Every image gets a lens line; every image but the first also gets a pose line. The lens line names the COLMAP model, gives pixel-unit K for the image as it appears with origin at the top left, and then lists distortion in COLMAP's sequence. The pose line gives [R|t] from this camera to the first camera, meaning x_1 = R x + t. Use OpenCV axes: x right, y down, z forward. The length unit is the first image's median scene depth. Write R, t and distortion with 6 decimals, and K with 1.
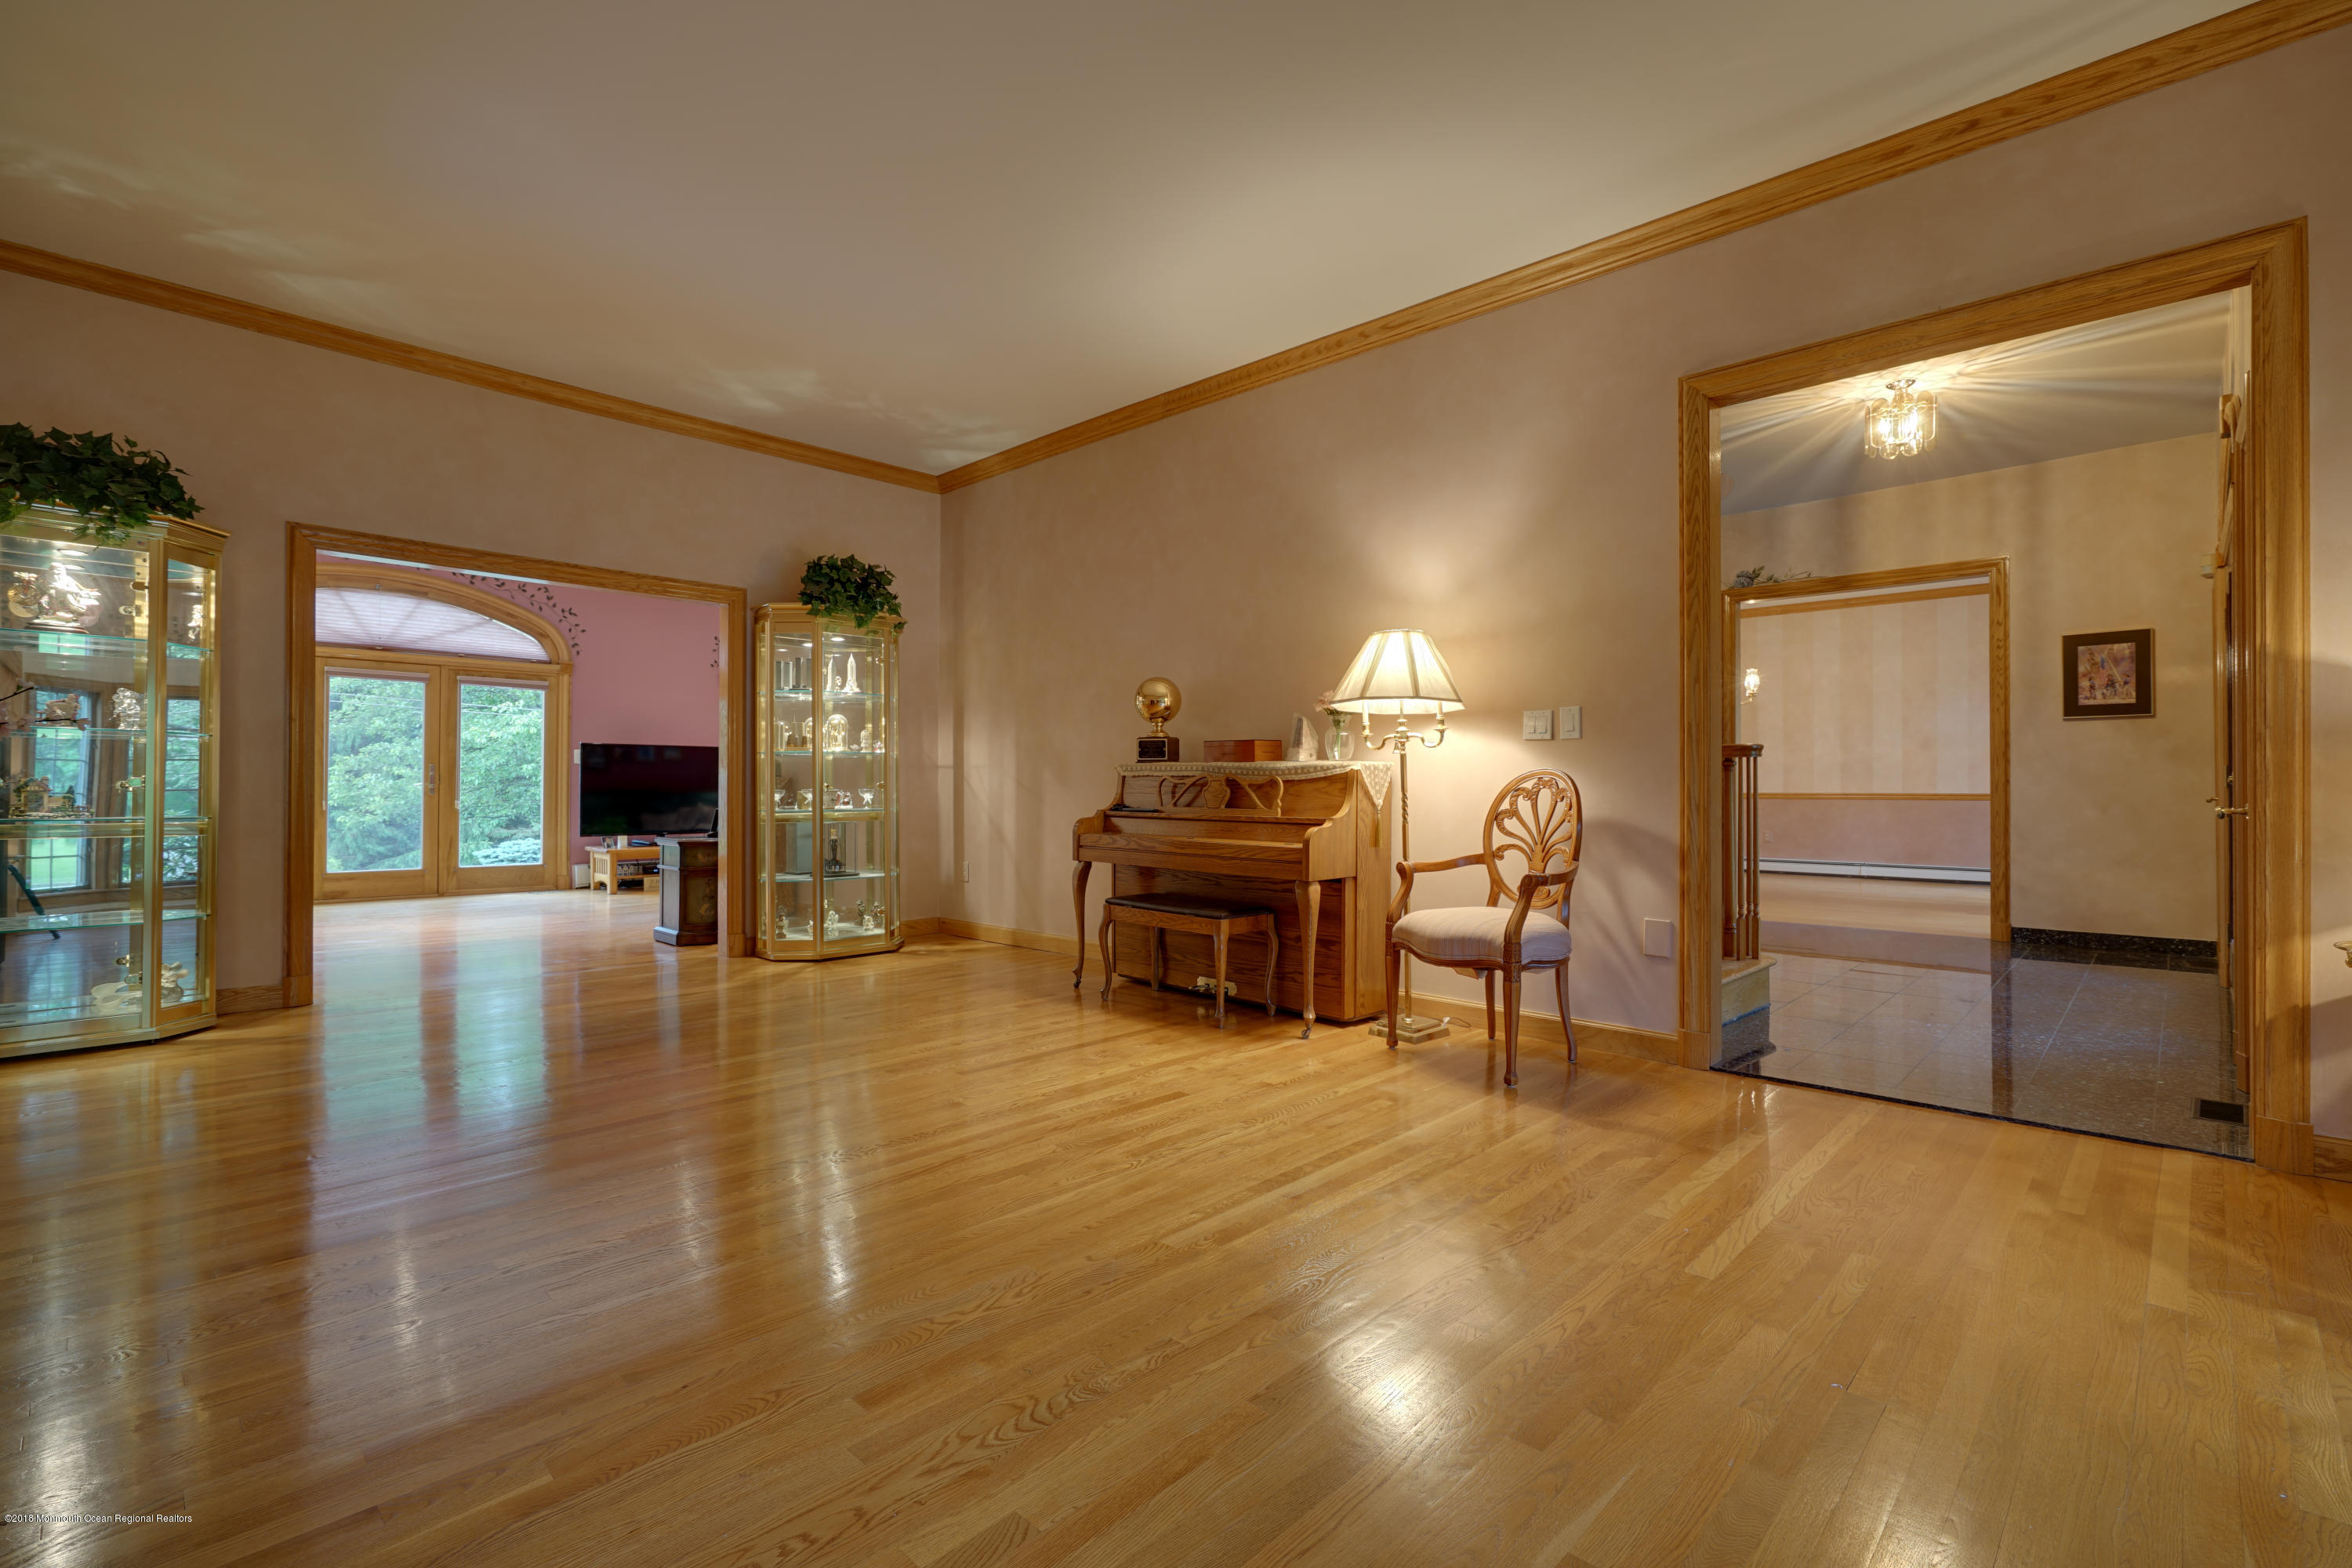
lens RADIAL K [[1057.2, 0, 1168.5], [0, 1057.2, 776.5], [0, 0, 1]] dist [-0.006850, 0.003174]
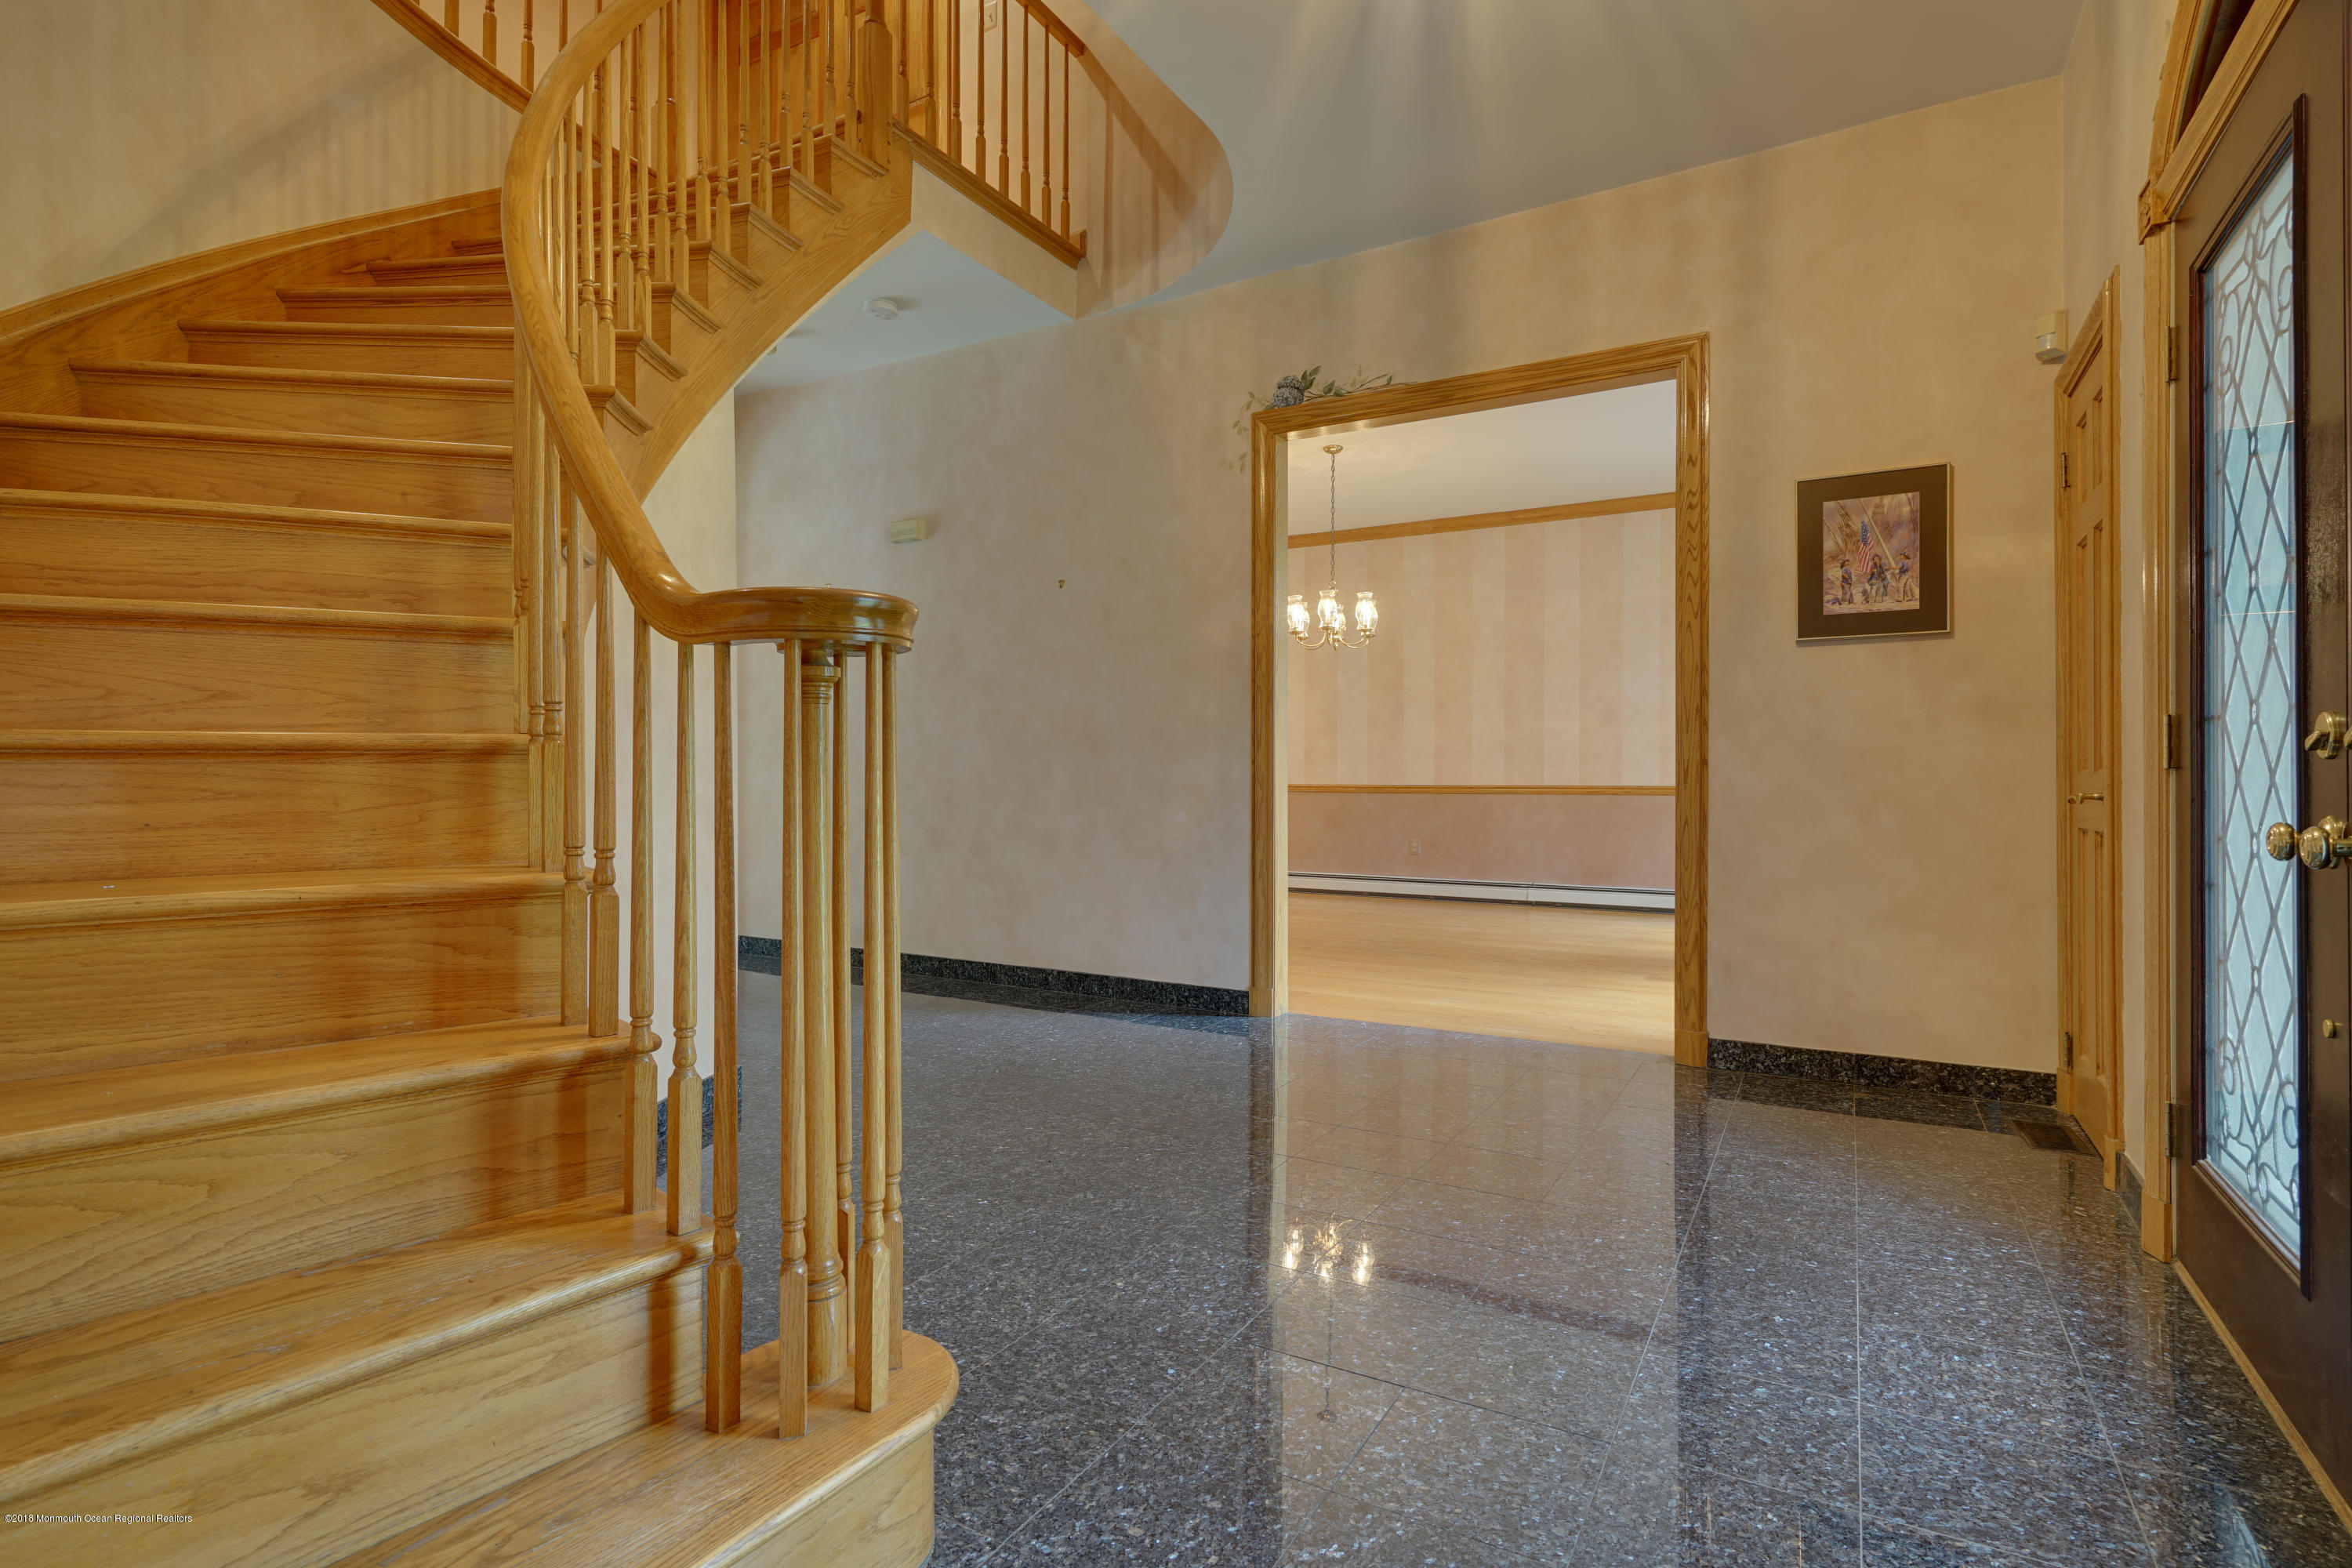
lens RADIAL K [[1167.3, 0, 1186.7], [0, 1167.3, 775.8], [0, 0, 1]] dist [0.004977, 0.000981]
pose [[0.968057, 0.000132, 0.250732, 0.410495], [-0.001932, 0.999974, 0.006932, 0.007649], [-0.250724, -0.007194, 0.968032, 0.513614]]
